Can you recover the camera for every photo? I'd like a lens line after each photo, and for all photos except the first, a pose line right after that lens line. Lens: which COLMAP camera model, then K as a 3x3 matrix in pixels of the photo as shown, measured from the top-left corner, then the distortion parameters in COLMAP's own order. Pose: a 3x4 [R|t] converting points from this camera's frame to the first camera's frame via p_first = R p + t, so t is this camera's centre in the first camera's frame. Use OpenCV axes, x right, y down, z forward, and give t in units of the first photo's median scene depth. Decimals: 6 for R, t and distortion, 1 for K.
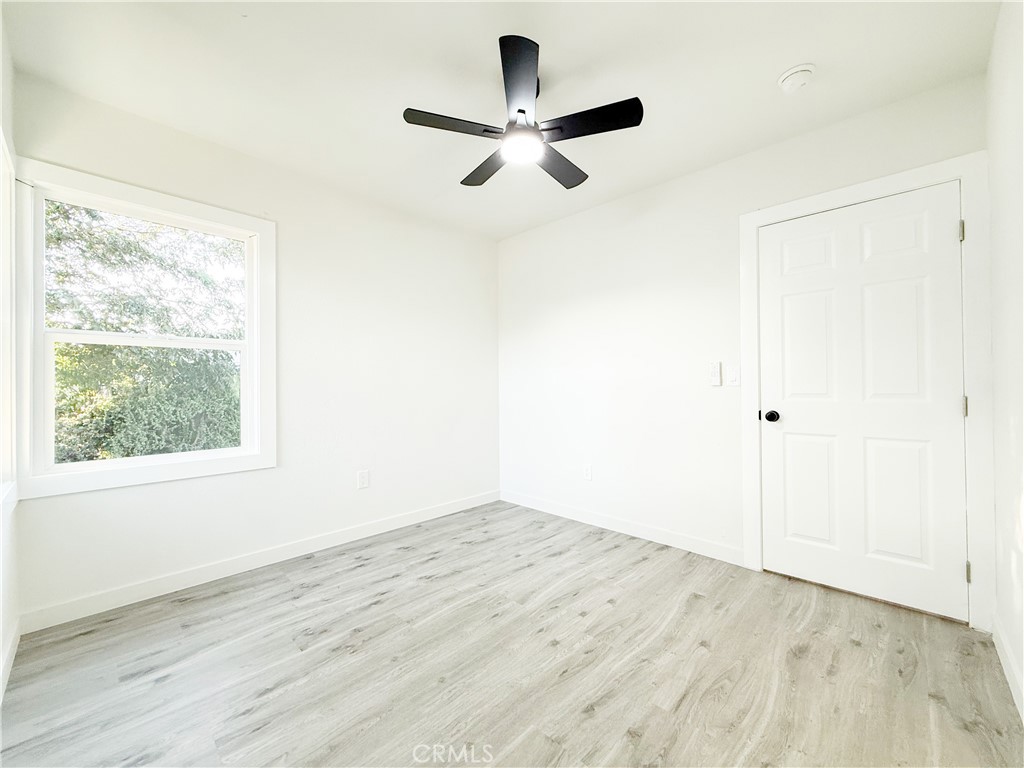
lens RADIAL K [[409.9, 0, 505.8], [0, 409.9, 374.8], [0, 0, 1]] dist [0.000046, 0.000348]
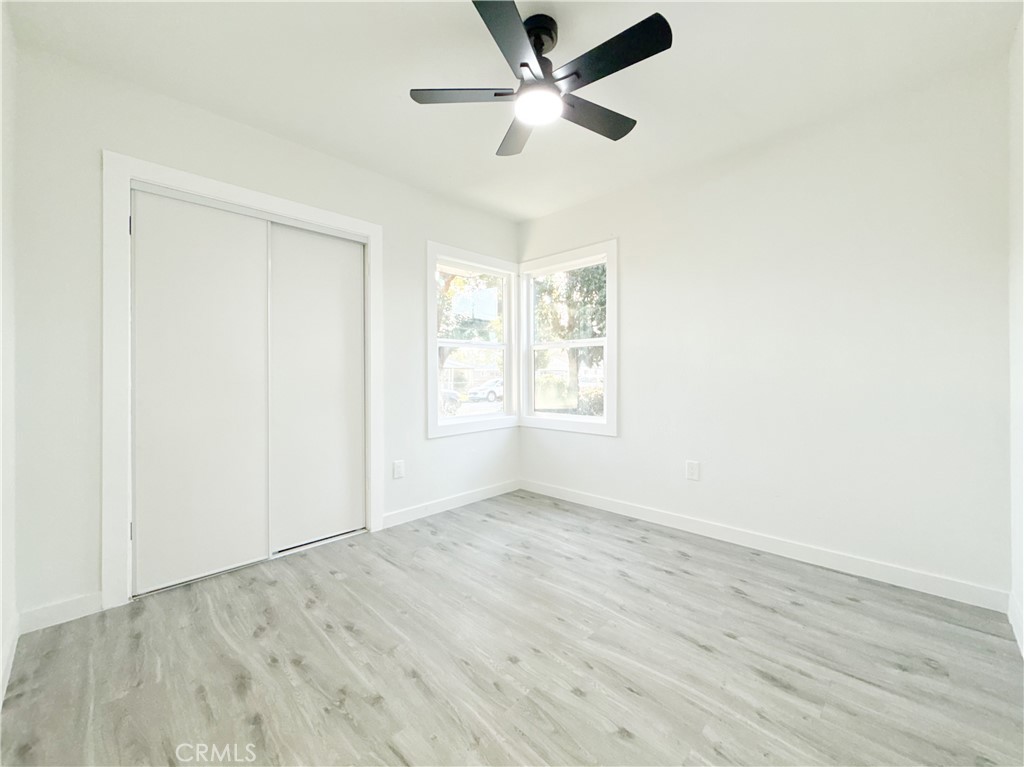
lens RADIAL K [[409.9, 0, 510.6], [0, 409.9, 388.5], [0, 0, 1]] dist [0.000046, 0.000348]
pose [[0.000263, 0.038262, -0.999268, 0.802712], [0.039641, 0.998482, 0.038242, 0.019490], [0.999214, -0.039622, -0.001254, 0.820481]]
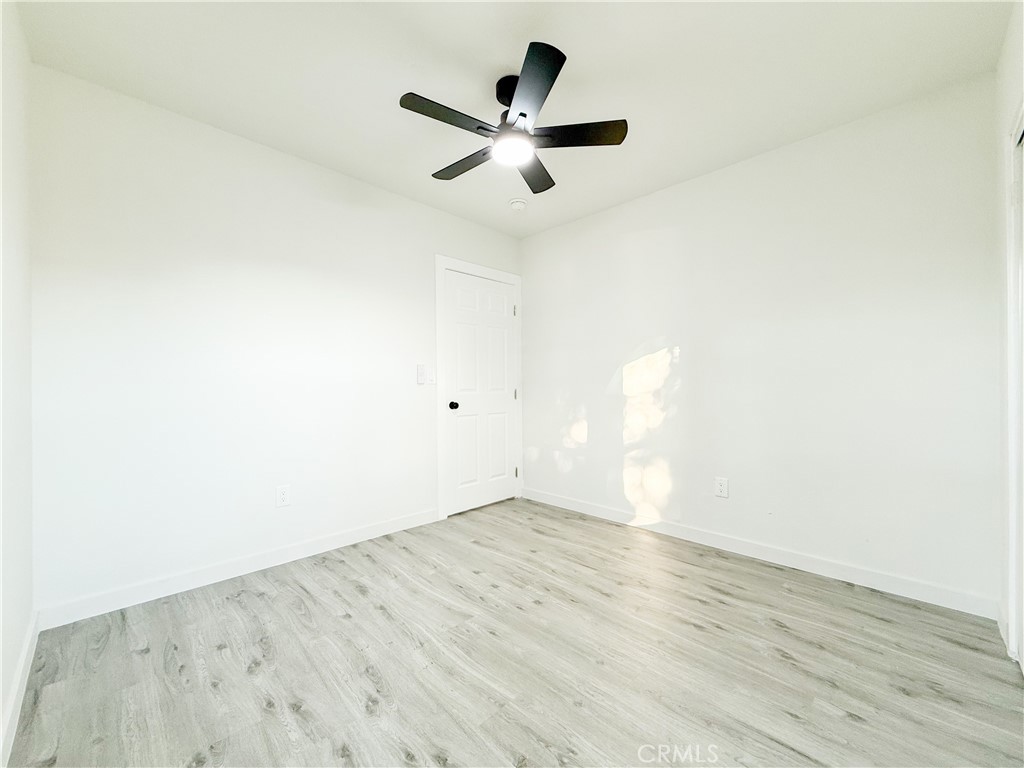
lens RADIAL K [[409.9, 0, 511.2], [0, 409.9, 386.3], [0, 0, 1]] dist [0.000046, 0.000348]
pose [[0.005052, 0.001291, 0.999986, -0.853410], [-0.030212, 0.999543, -0.001138, 0.030320], [-0.999531, -0.030206, 0.005088, 0.877581]]
